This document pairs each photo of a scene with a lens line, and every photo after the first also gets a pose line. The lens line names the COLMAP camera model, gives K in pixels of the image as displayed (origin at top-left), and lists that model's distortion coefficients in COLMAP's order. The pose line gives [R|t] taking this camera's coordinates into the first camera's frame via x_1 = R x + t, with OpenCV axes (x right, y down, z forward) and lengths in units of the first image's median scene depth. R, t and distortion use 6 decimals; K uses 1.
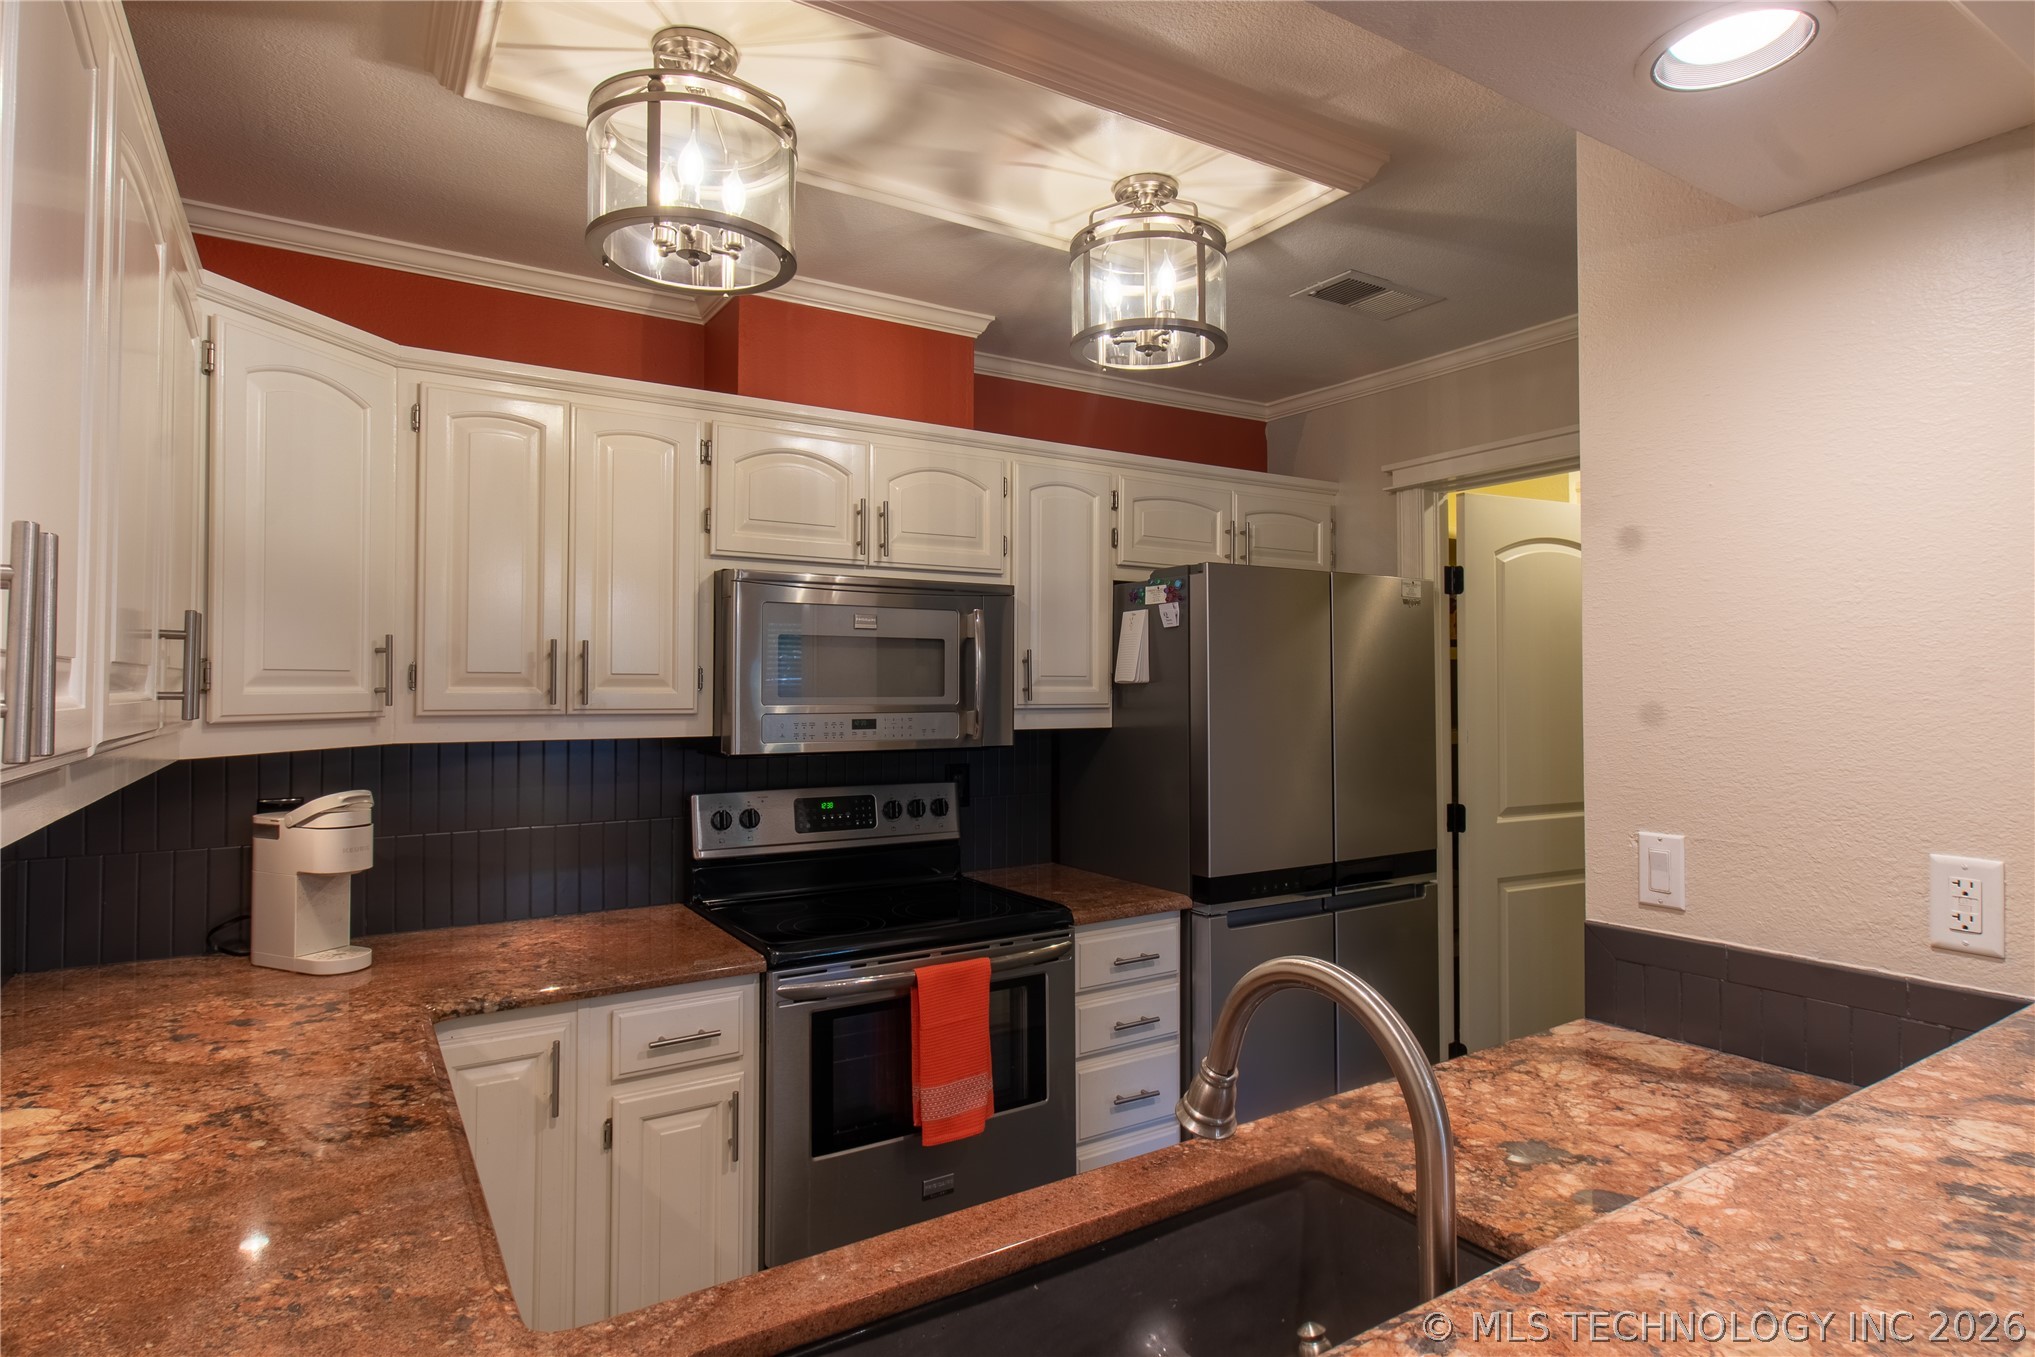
lens RADIAL K [[1058.0, 0, 1017.5], [0, 1058.0, 678.5], [0, 0, 1]] dist [-0.003698, -0.000310]
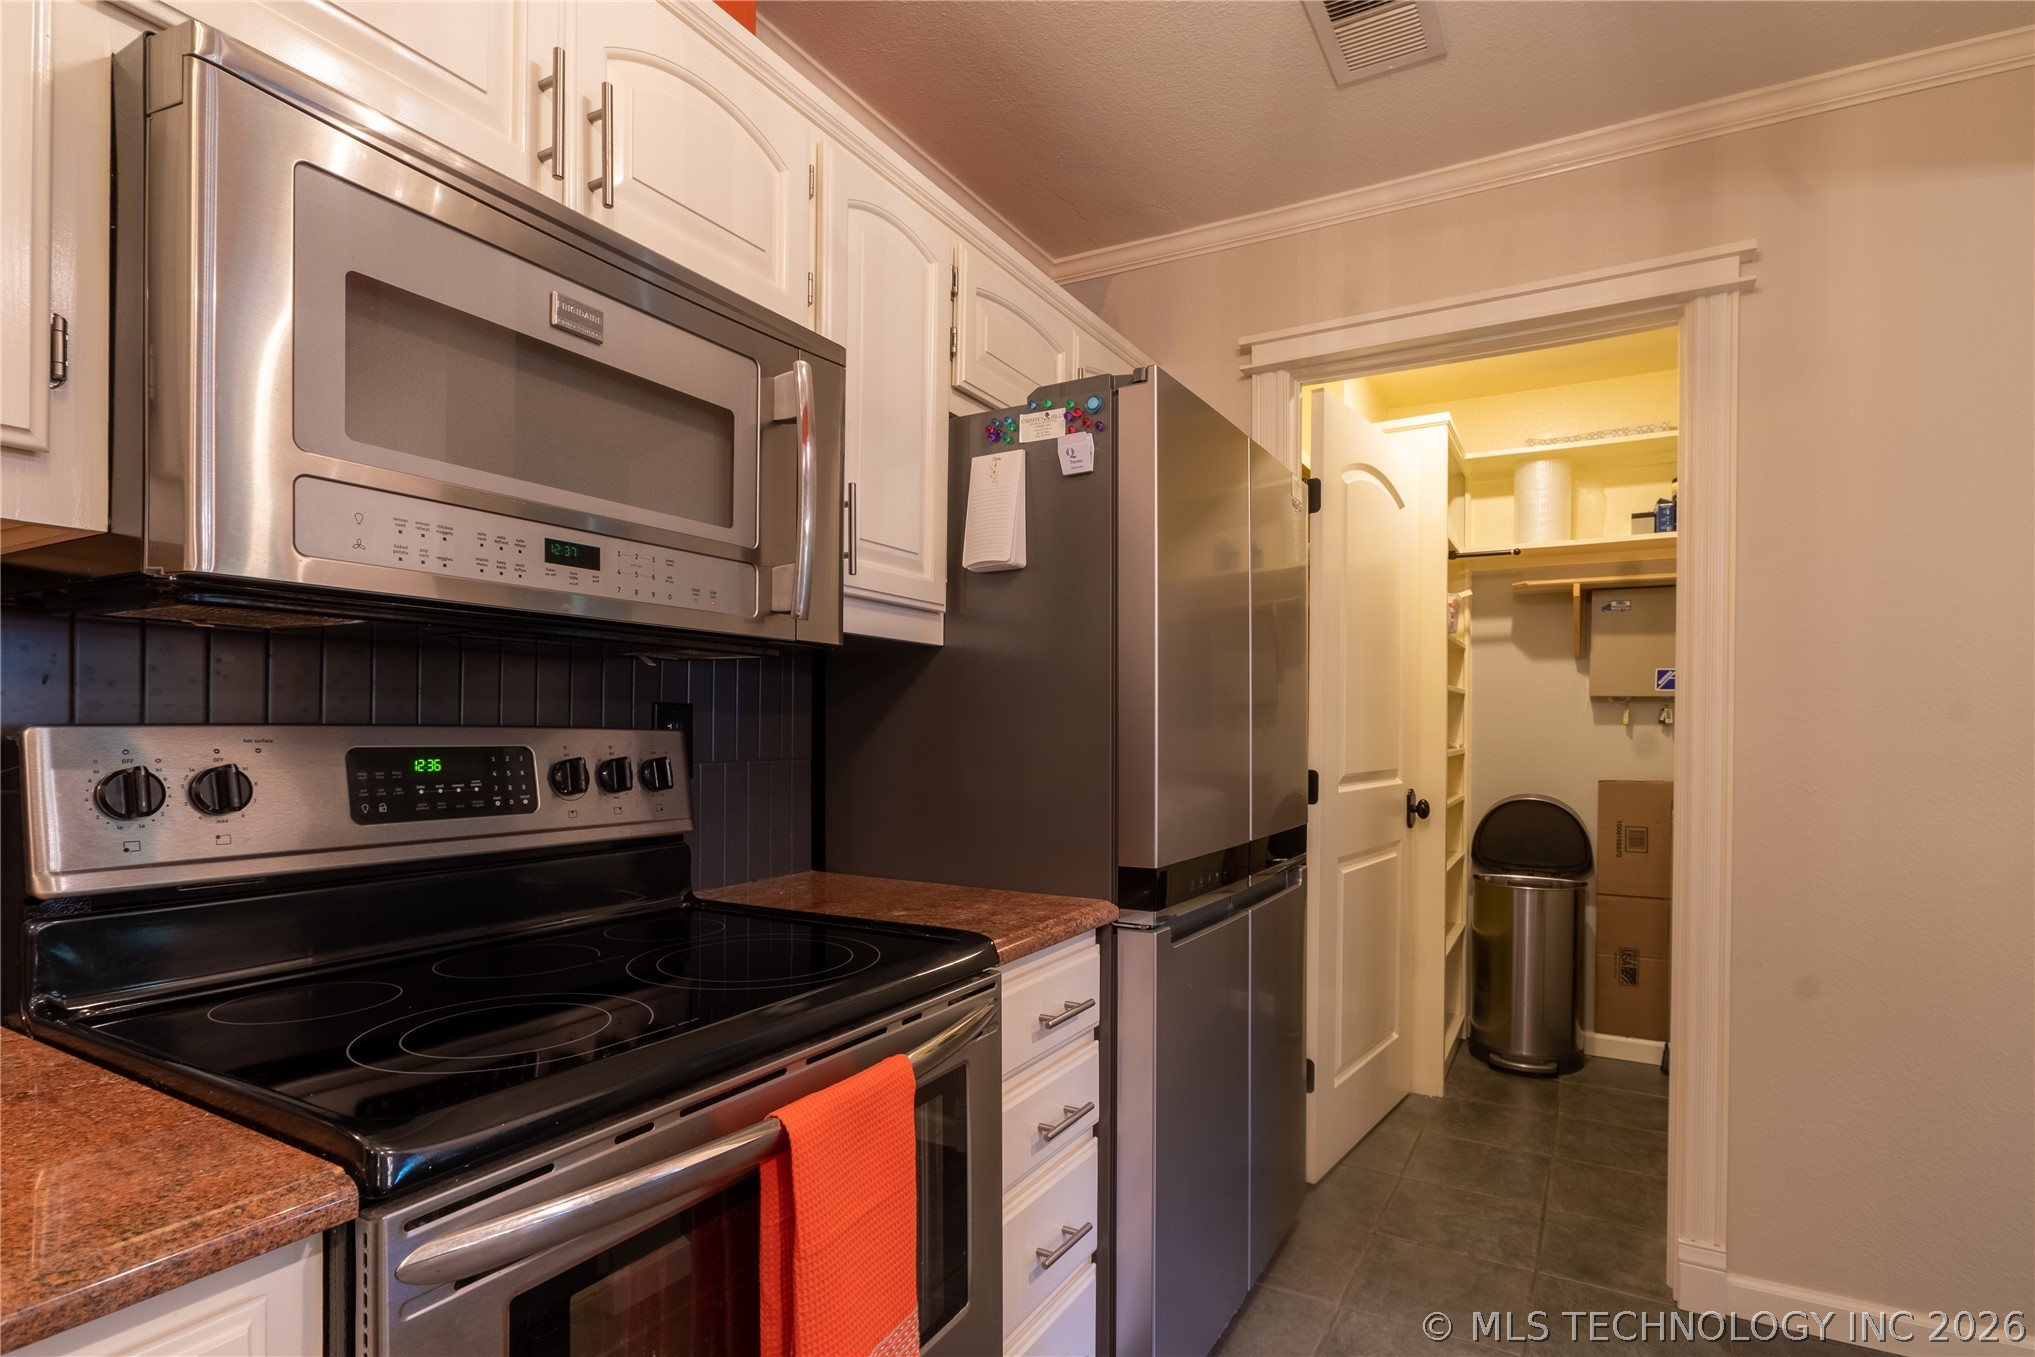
lens RADIAL K [[993.6, 0, 1038.6], [0, 993.6, 736.9], [0, 0, 1]] dist [0.003460, 0.001579]
pose [[0.878777, 0.006384, 0.477190, -0.152561], [-0.016220, 0.999732, 0.016495, 0.096289], [-0.476957, -0.022235, 0.878645, 0.489427]]
